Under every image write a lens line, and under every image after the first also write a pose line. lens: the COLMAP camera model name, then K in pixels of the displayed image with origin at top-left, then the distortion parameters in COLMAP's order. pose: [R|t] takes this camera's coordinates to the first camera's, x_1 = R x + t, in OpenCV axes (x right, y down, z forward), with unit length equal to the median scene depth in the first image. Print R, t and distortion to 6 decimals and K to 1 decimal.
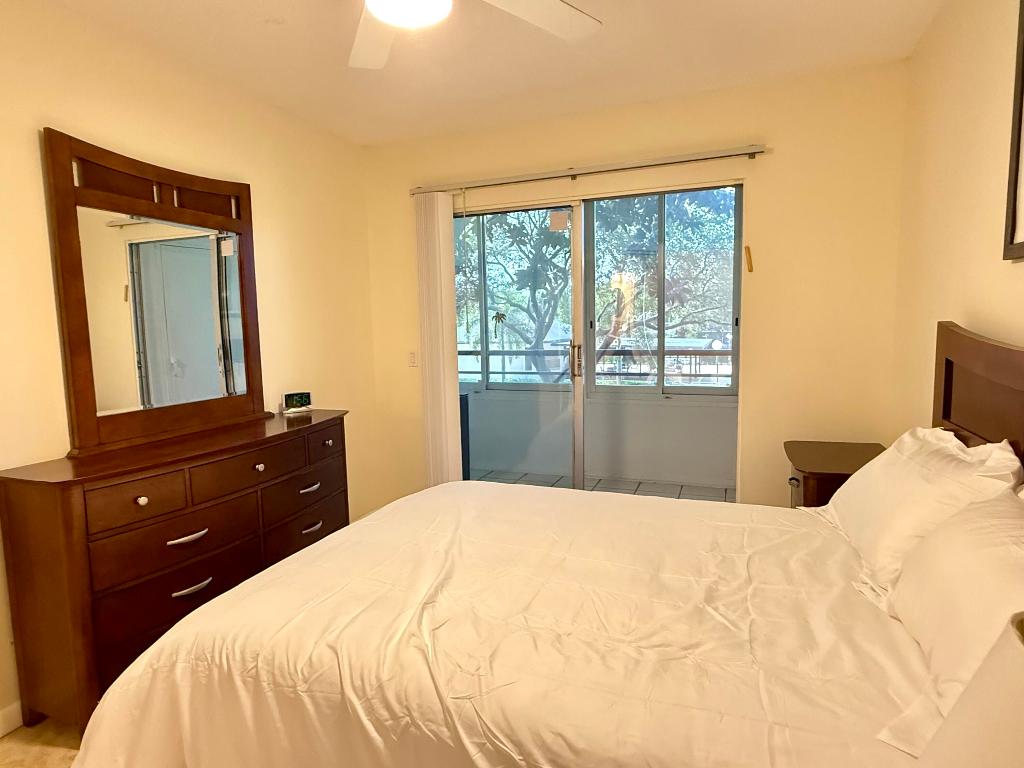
lens RADIAL K [[591.5, 0, 511.8], [0, 591.5, 379.0], [0, 0, 1]] dist [0.005624, -0.001153]
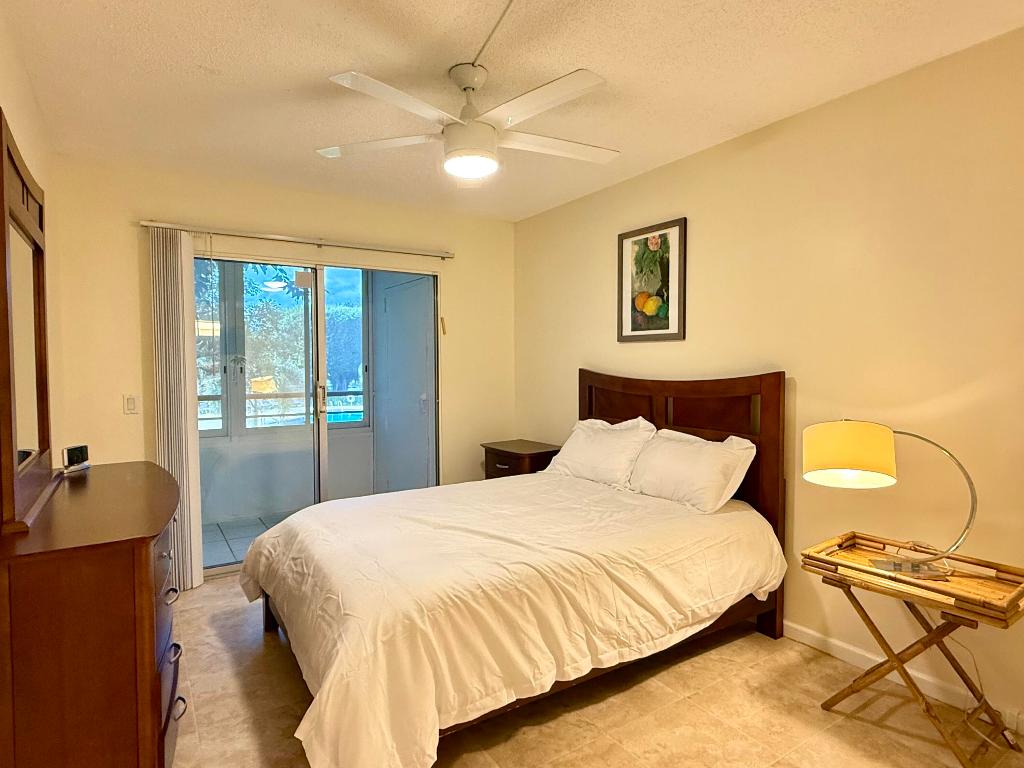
lens RADIAL K [[591.5, 0, 513.6], [0, 591.5, 387.4], [0, 0, 1]] dist [0.005624, -0.001153]
pose [[0.559267, -0.015457, 0.828843, -0.712270], [0.075524, 0.996618, -0.032374, 0.013718], [-0.825540, 0.080704, 0.558543, 0.030241]]
